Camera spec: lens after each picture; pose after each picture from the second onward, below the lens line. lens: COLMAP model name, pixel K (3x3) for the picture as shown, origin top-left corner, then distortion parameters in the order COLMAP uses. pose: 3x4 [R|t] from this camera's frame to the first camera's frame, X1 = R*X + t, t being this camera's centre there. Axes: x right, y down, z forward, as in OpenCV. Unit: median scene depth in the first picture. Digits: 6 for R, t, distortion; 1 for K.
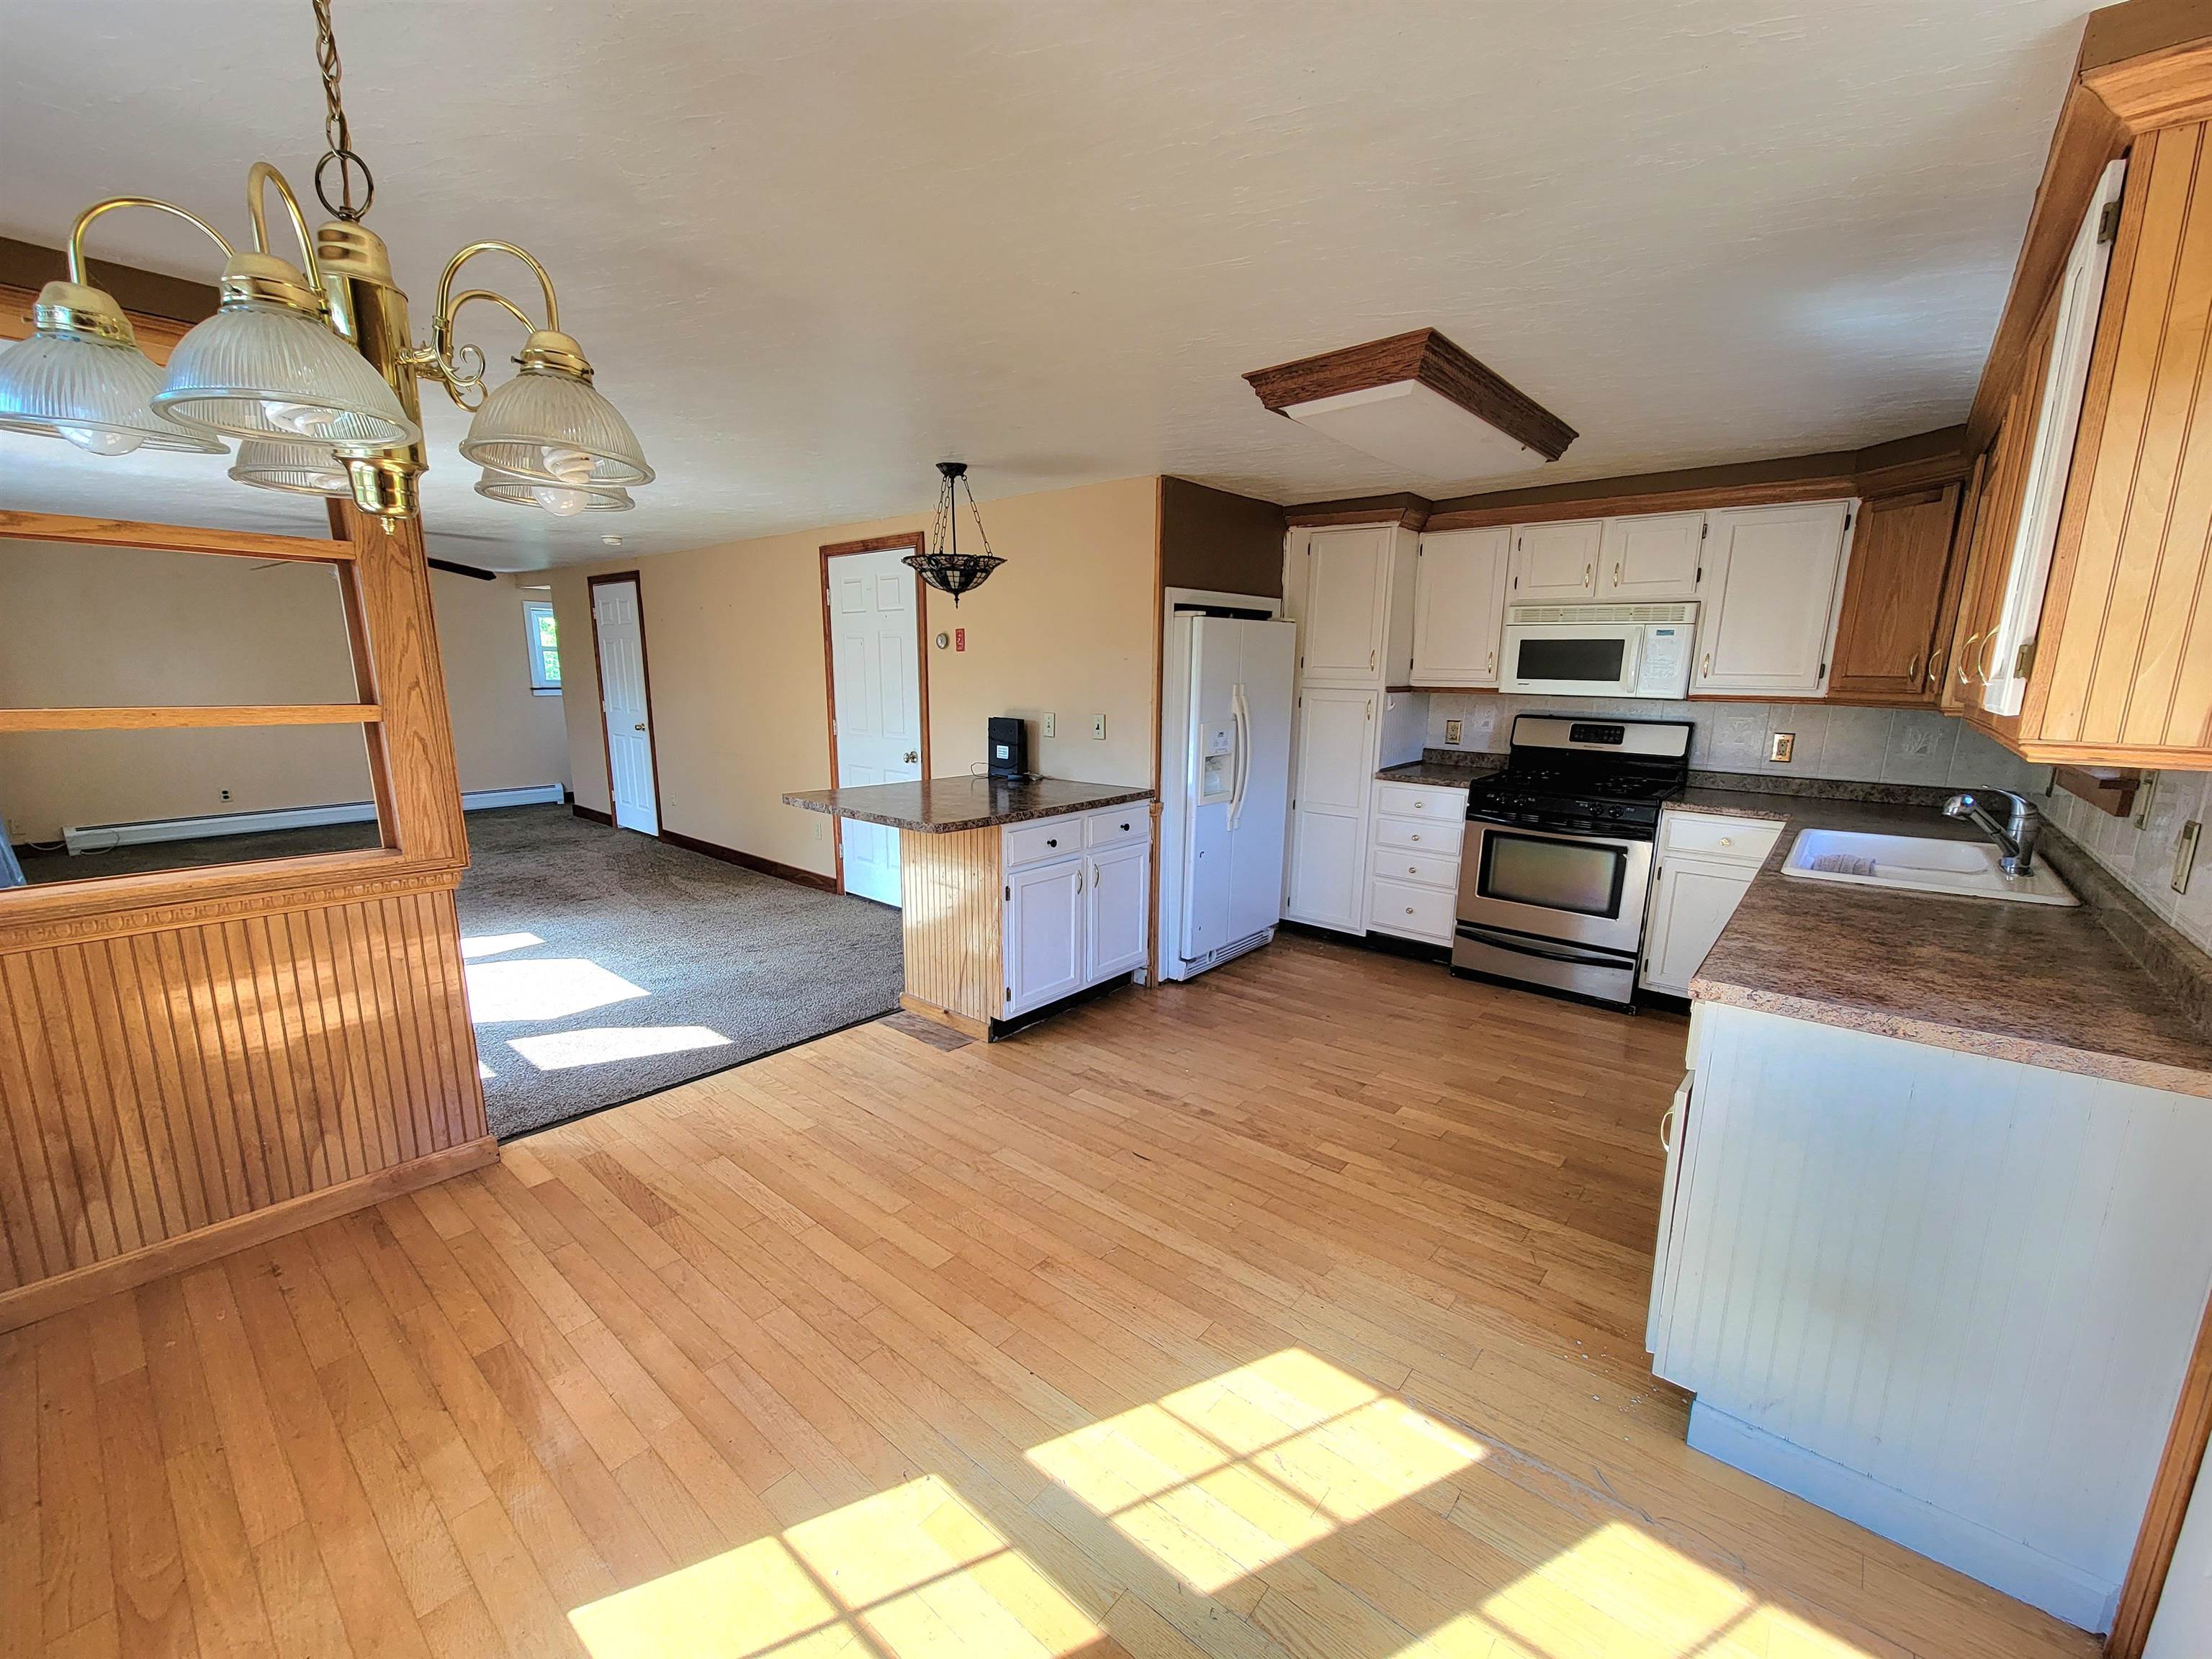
lens RADIAL K [[897.9, 0, 1093.4], [0, 897.9, 852.7], [0, 0, 1]] dist [-0.004166, 0.000372]
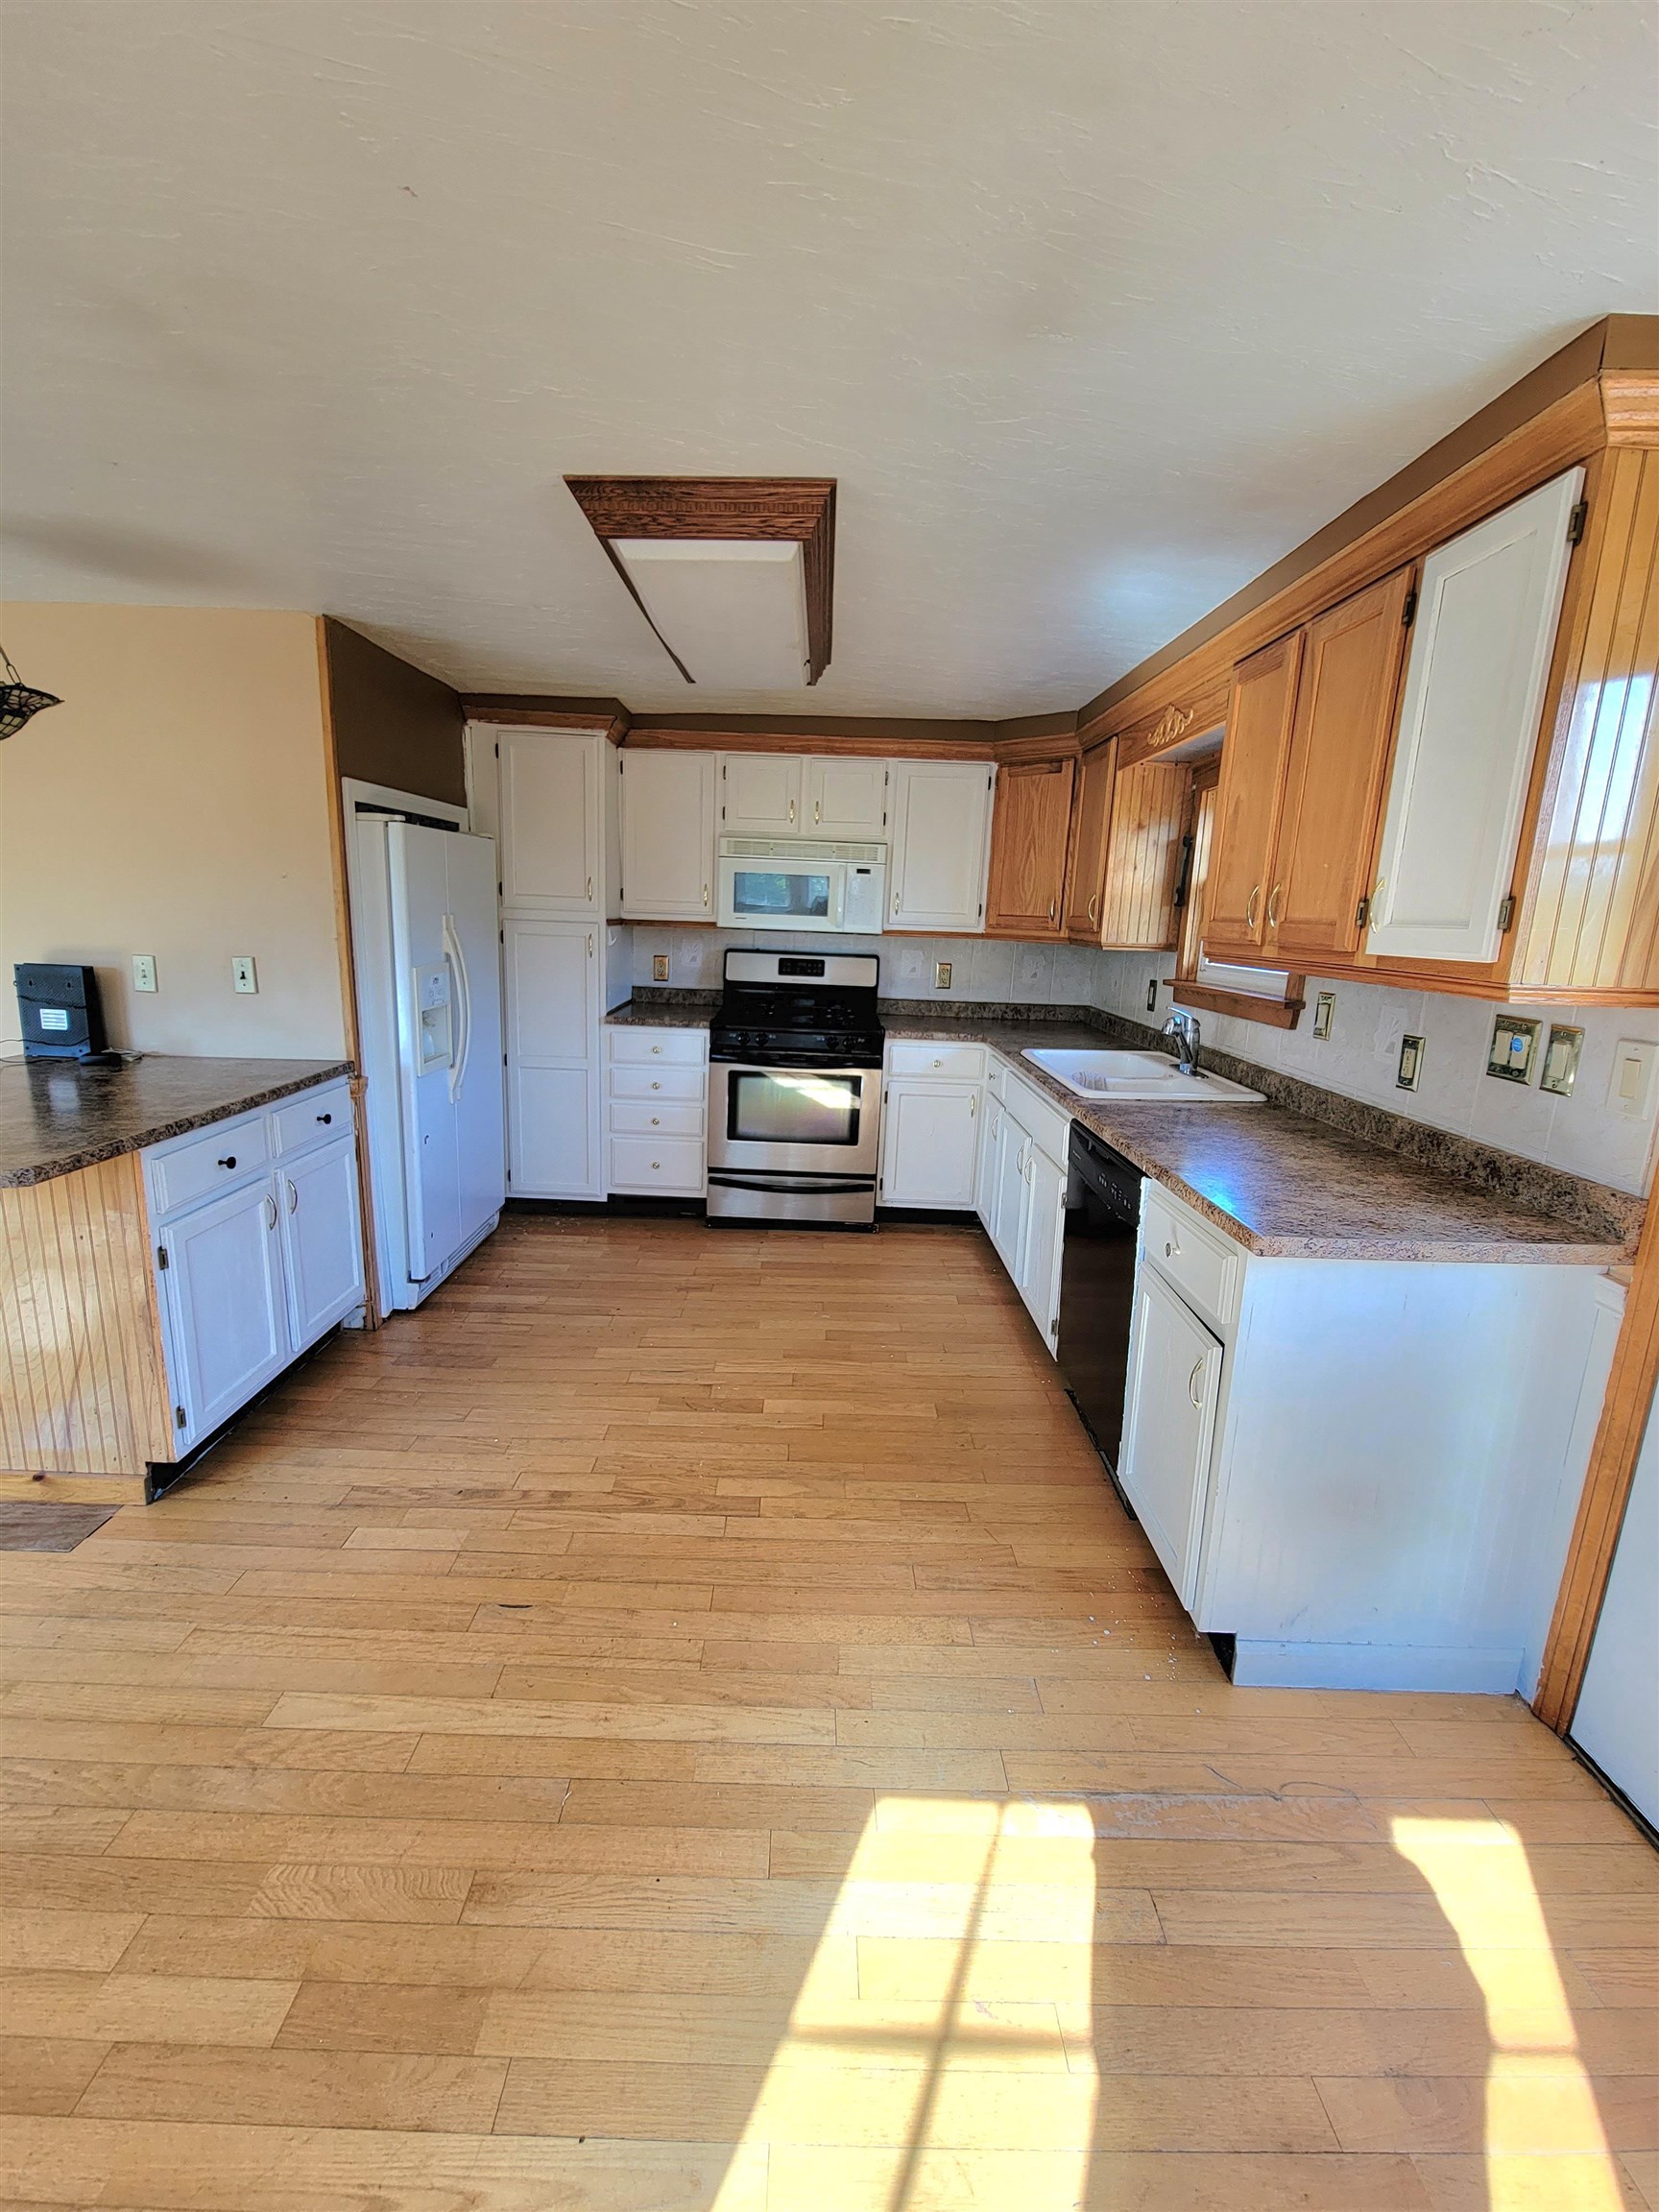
lens RADIAL K [[901.0, 0, 803.7], [0, 901.0, 1095.3], [0, 0, 1]] dist [-0.005143, -0.000085]
pose [[0.765808, -0.113858, 0.632910, -0.123038], [0.103954, 0.993175, 0.052886, -0.046505], [-0.634612, 0.025293, 0.772417, 0.230988]]
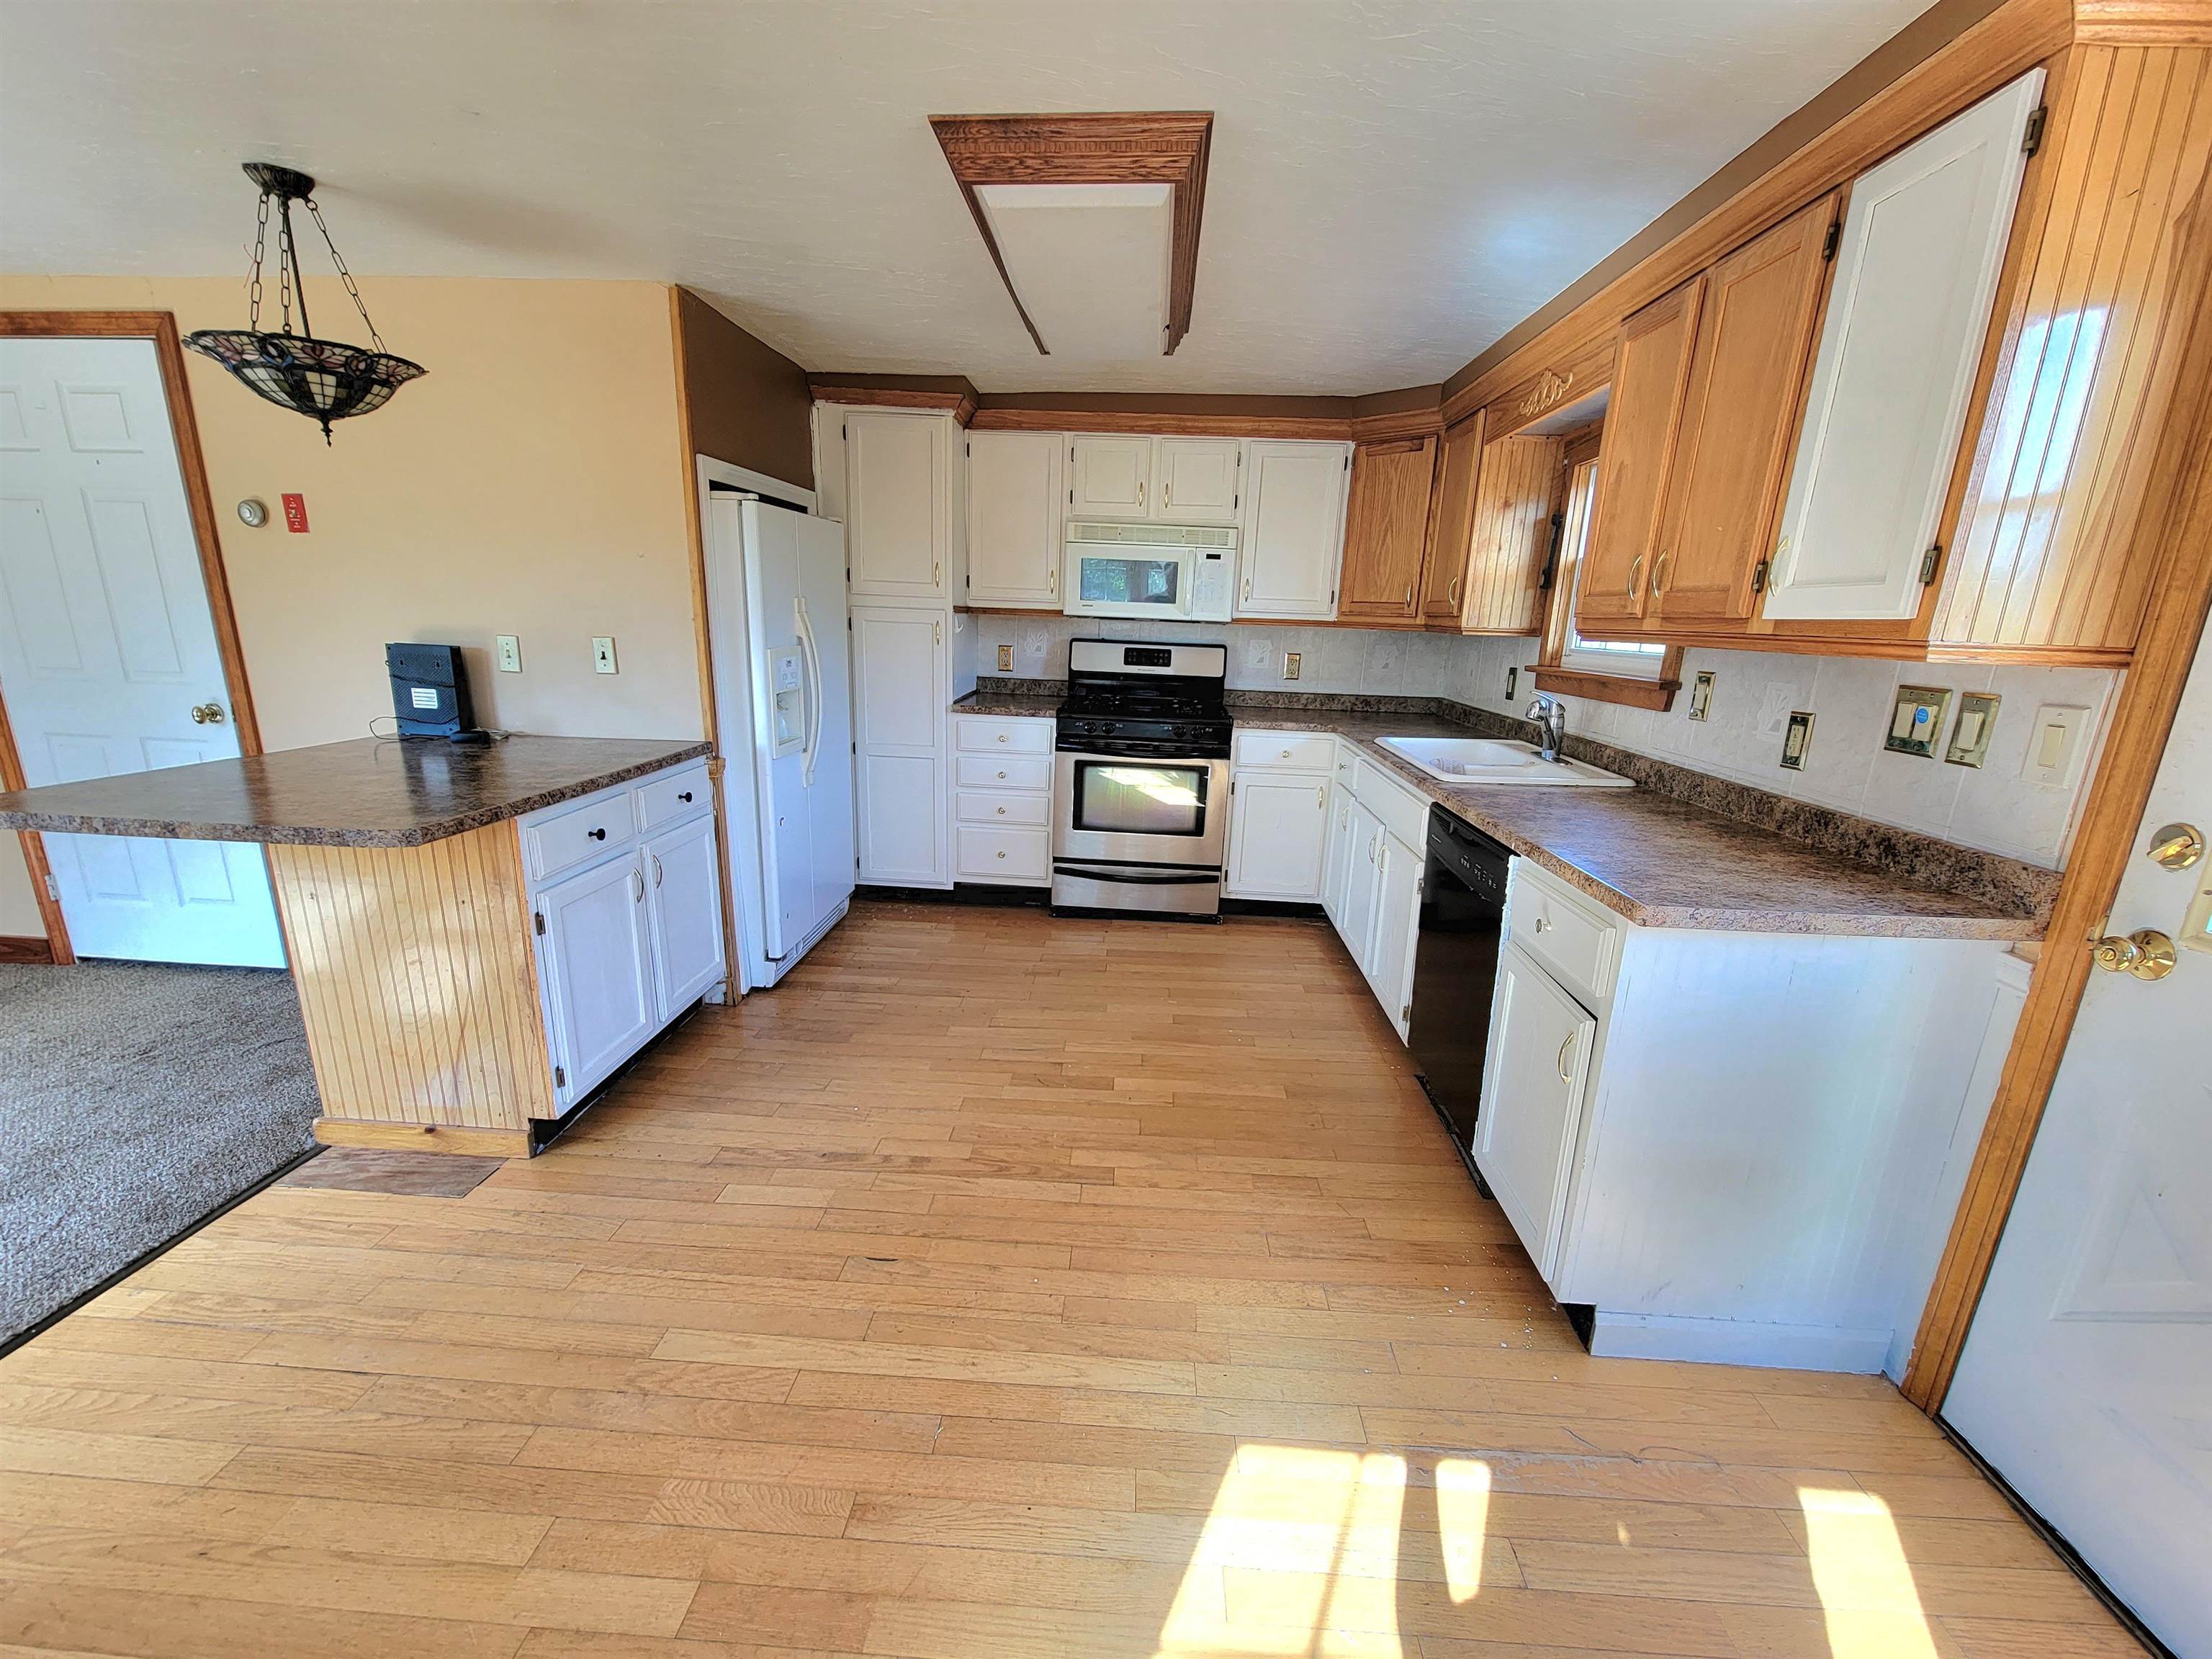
lens RADIAL K [[897.9, 0, 1093.4], [0, 897.9, 852.7], [0, 0, 1]] dist [-0.004166, 0.000372]
pose [[0.794698, -0.140993, 0.590403, -0.137207], [0.097963, 0.989690, 0.104485, -0.028596], [-0.599048, -0.025196, 0.800317, 0.245170]]
